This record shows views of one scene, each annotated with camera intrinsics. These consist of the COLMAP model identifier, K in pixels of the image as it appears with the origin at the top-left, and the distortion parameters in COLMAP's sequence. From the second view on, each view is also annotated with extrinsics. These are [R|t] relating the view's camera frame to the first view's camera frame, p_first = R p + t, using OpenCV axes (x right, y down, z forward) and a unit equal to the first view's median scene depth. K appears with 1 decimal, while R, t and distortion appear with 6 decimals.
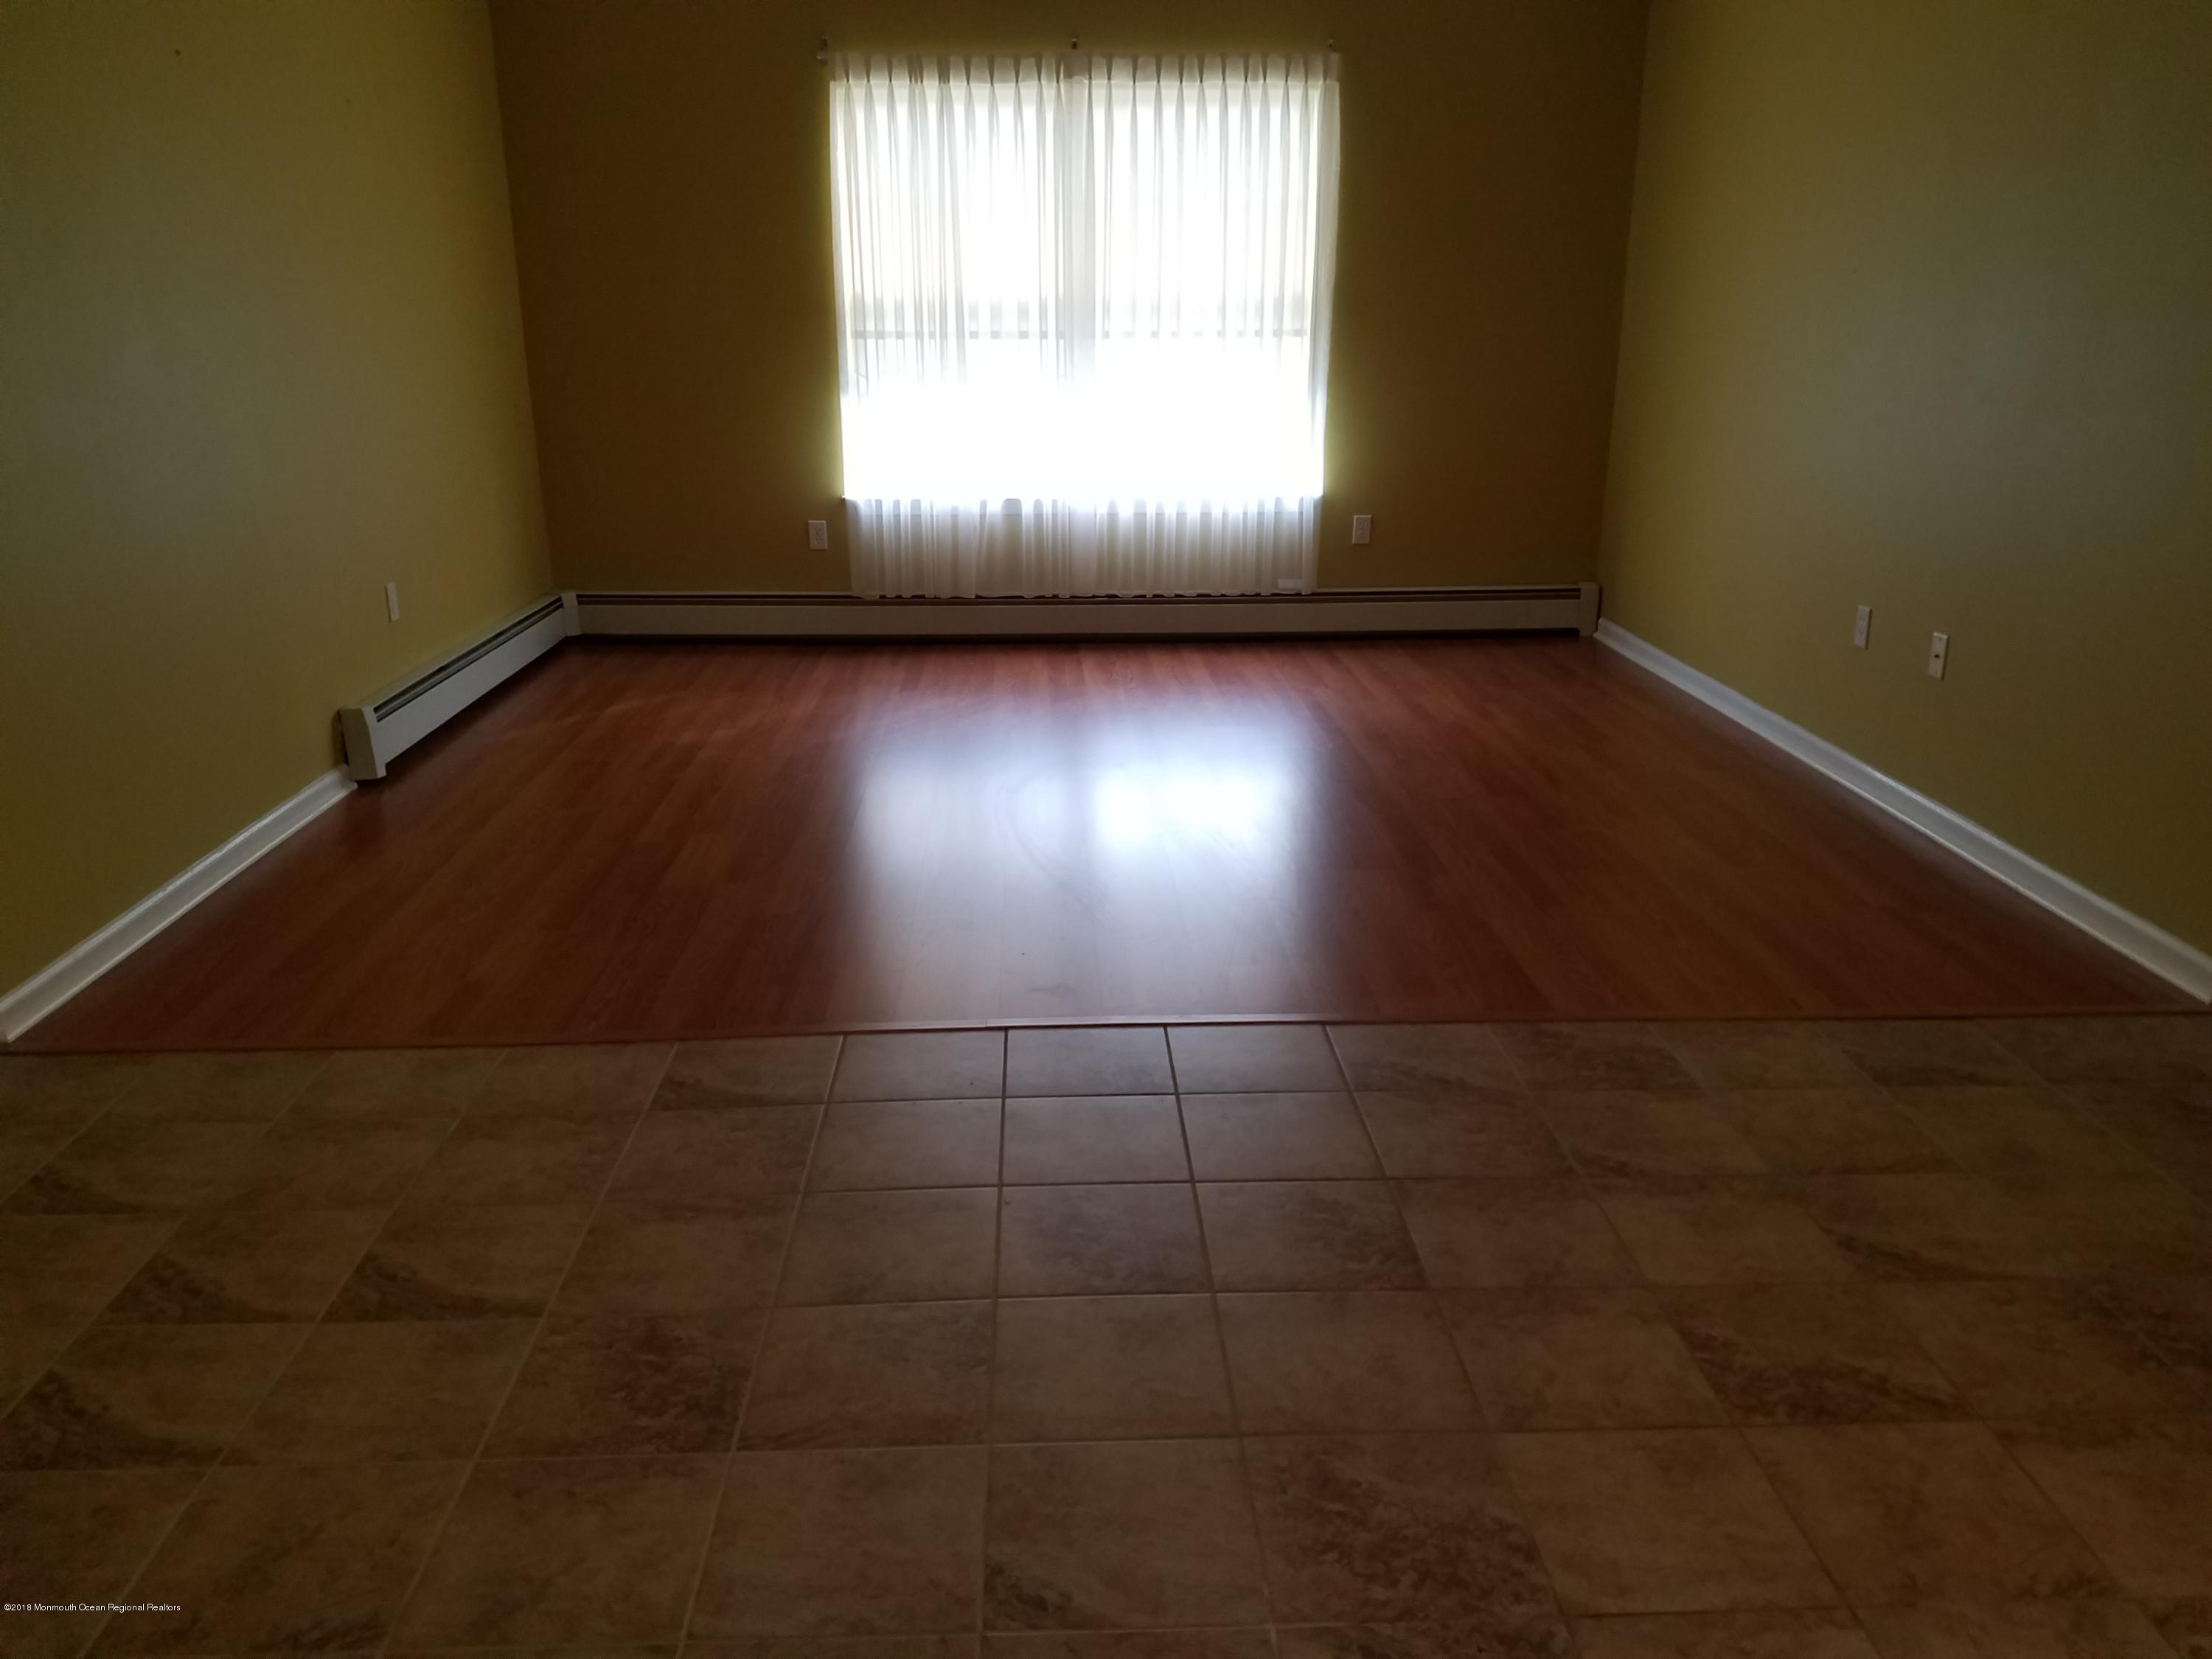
lens RADIAL K [[1706.9, 0, 1116.0], [0, 1706.9, 837.0], [0, 0, 1]] dist [0.150779, -0.225856]
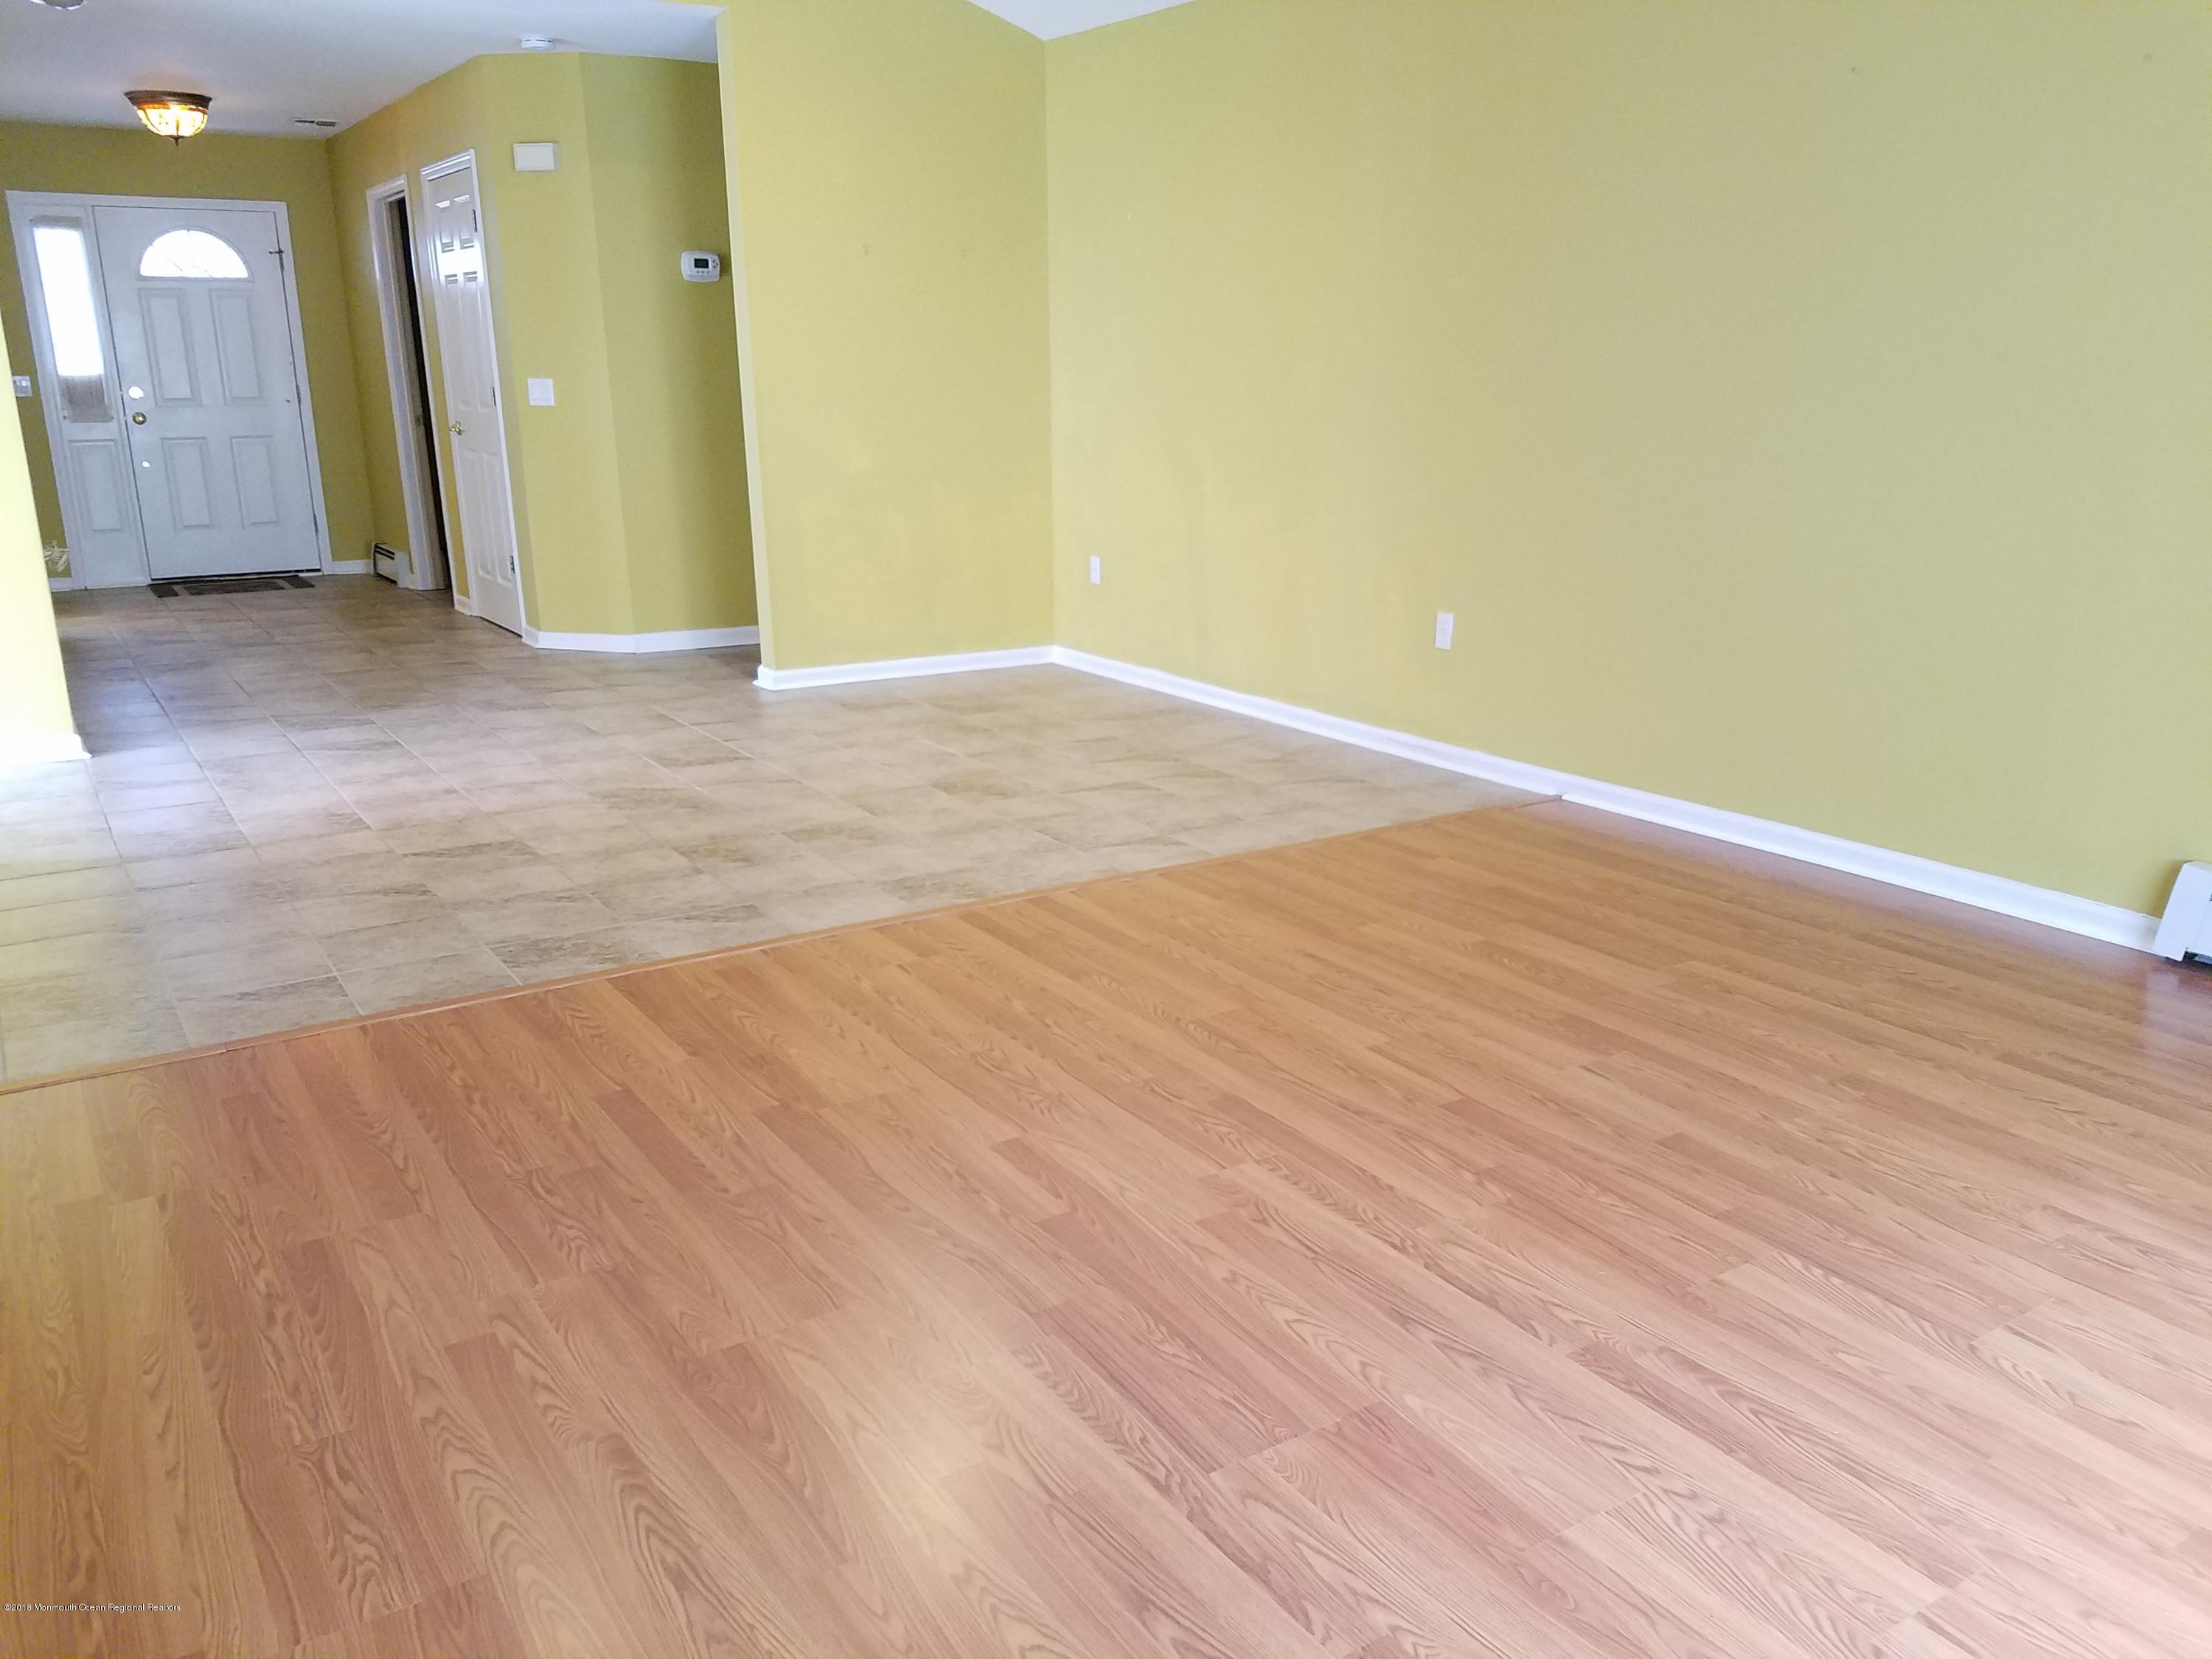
lens RADIAL K [[1706.9, 0, 1146.7], [0, 1706.9, 880.0], [0, 0, 1]] dist [0.150779, -0.225856]
pose [[-0.856899, 0.146769, -0.494148, 0.262200], [-0.154284, 0.841644, 0.517524, -0.303949], [0.491854, 0.519705, -0.698560, 1.010299]]
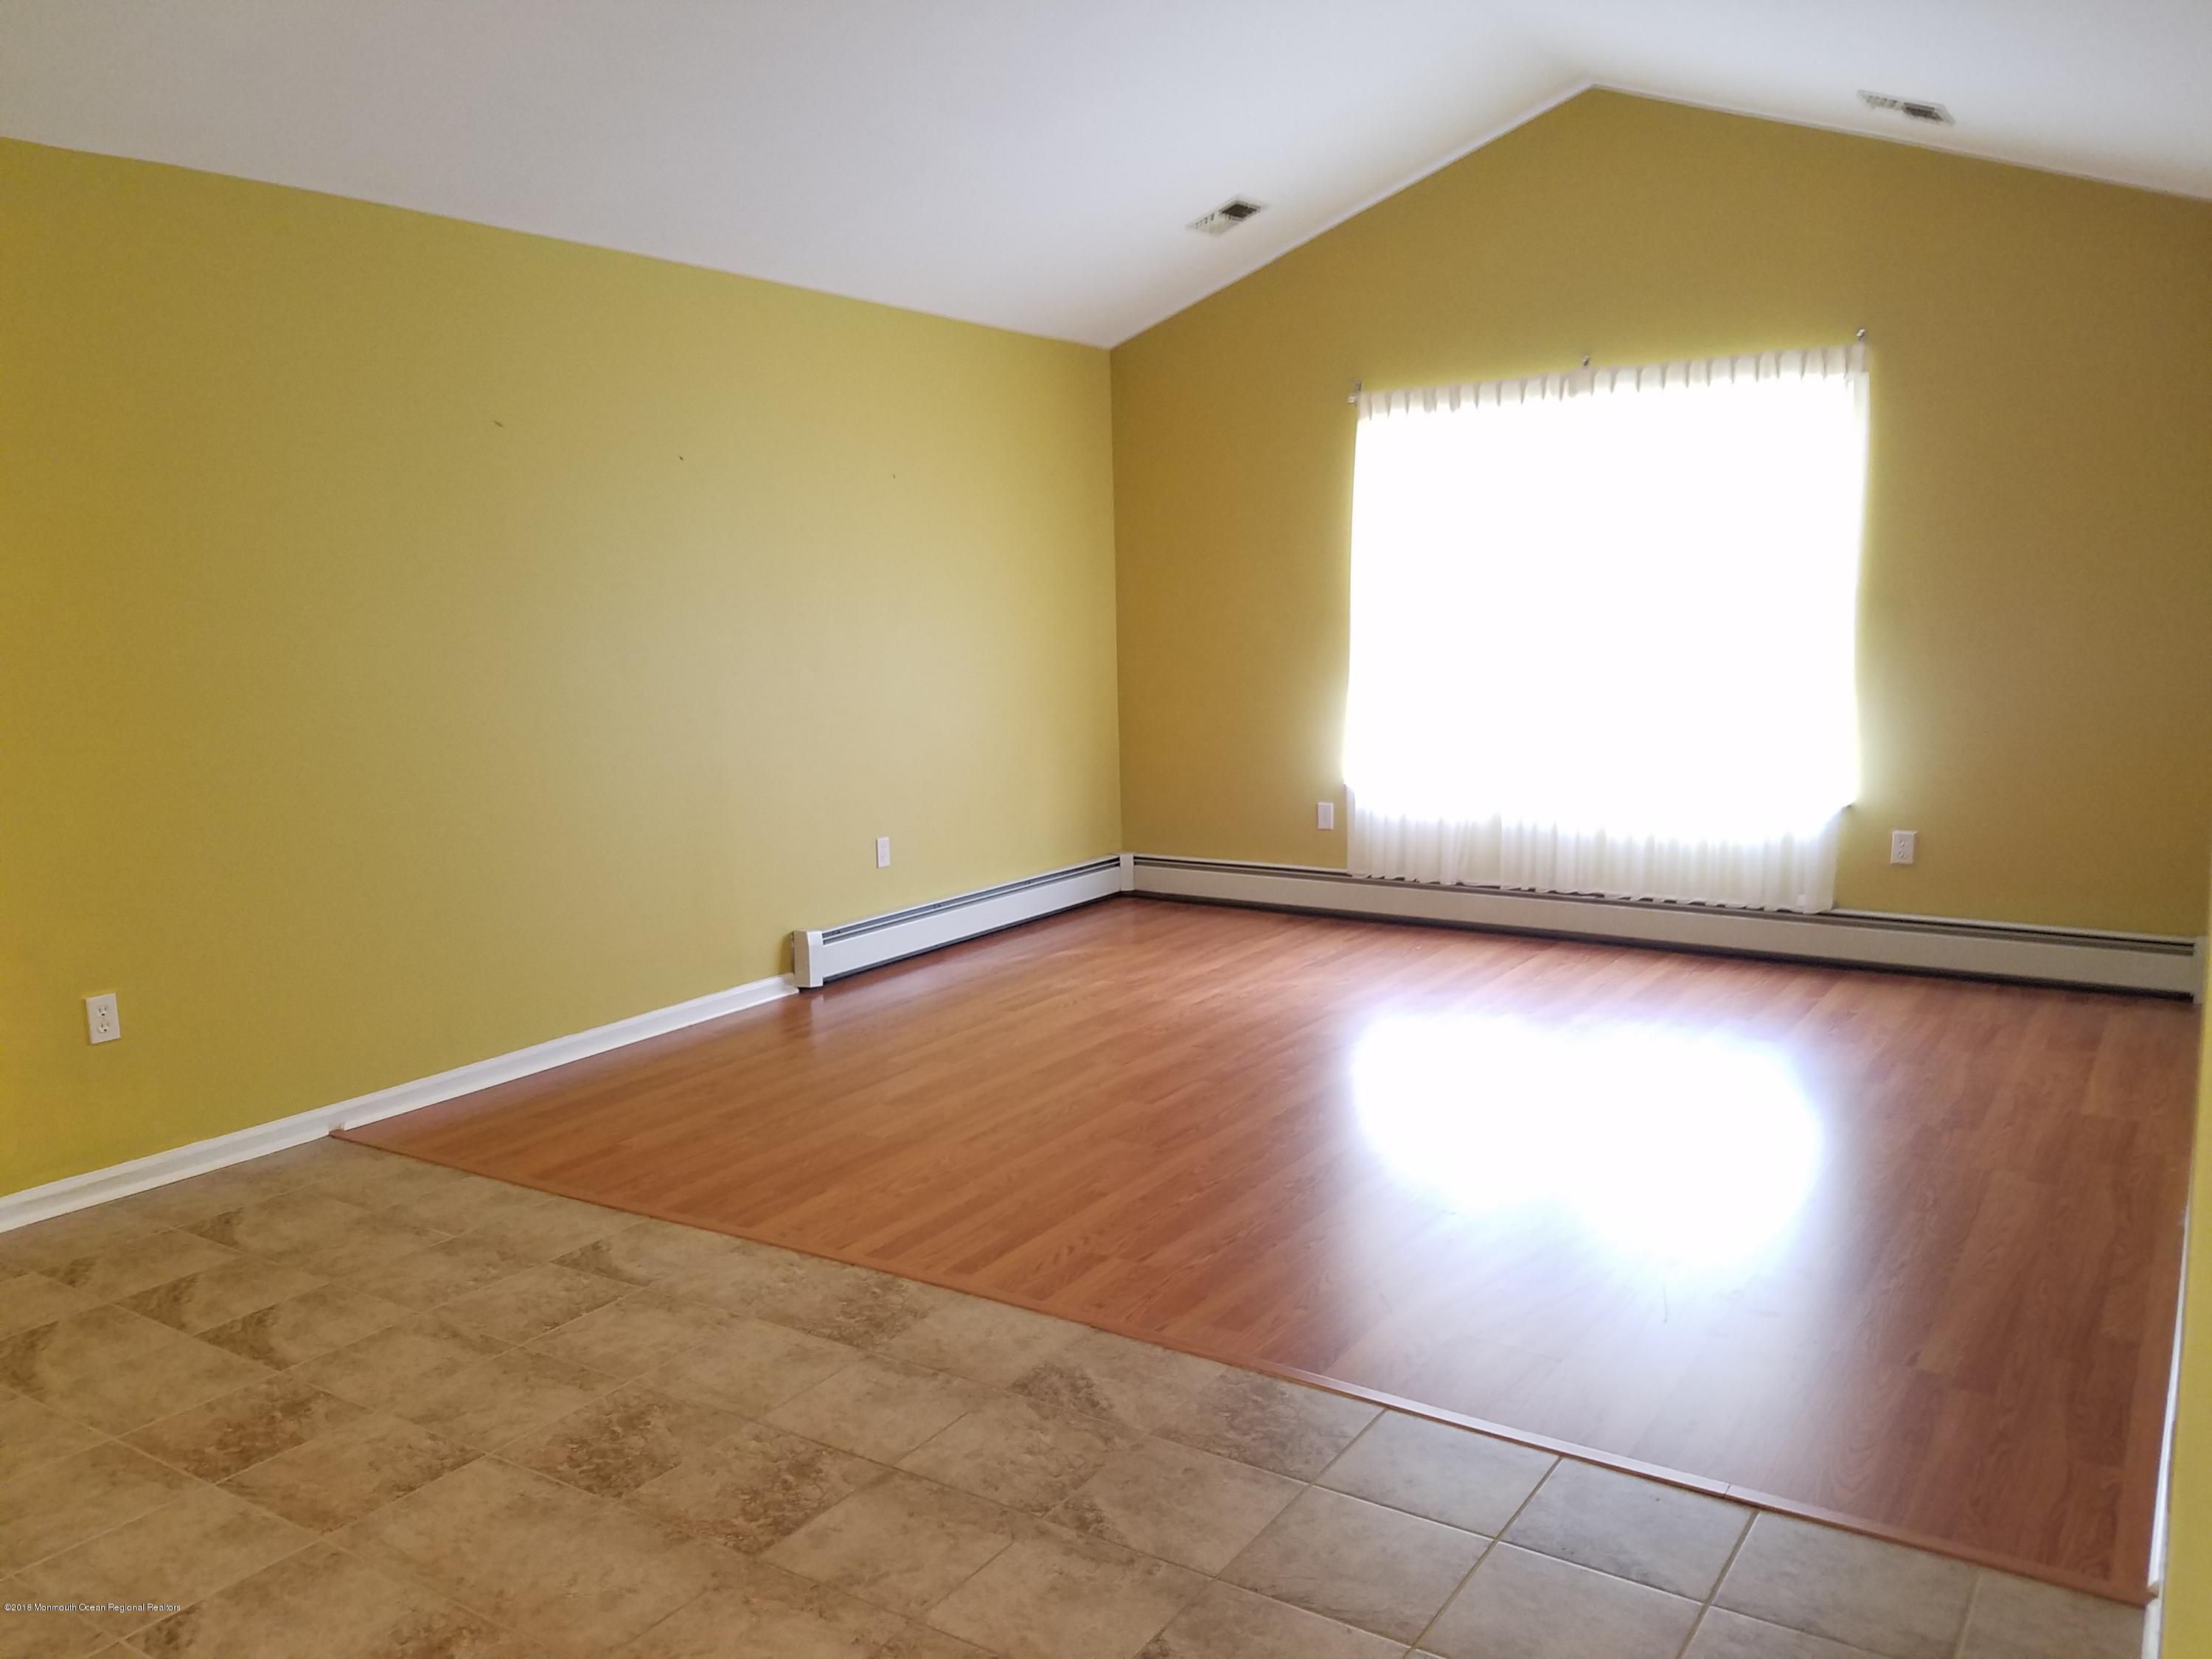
lens RADIAL K [[1706.9, 0, 1088.1], [0, 1706.9, 841.4], [0, 0, 1]] dist [0.150779, -0.225856]
pose [[0.807397, 0.070118, -0.585827, 0.361047], [-0.154846, 0.983291, -0.095720, -0.038328], [0.569326, 0.167997, 0.804764, 0.069357]]
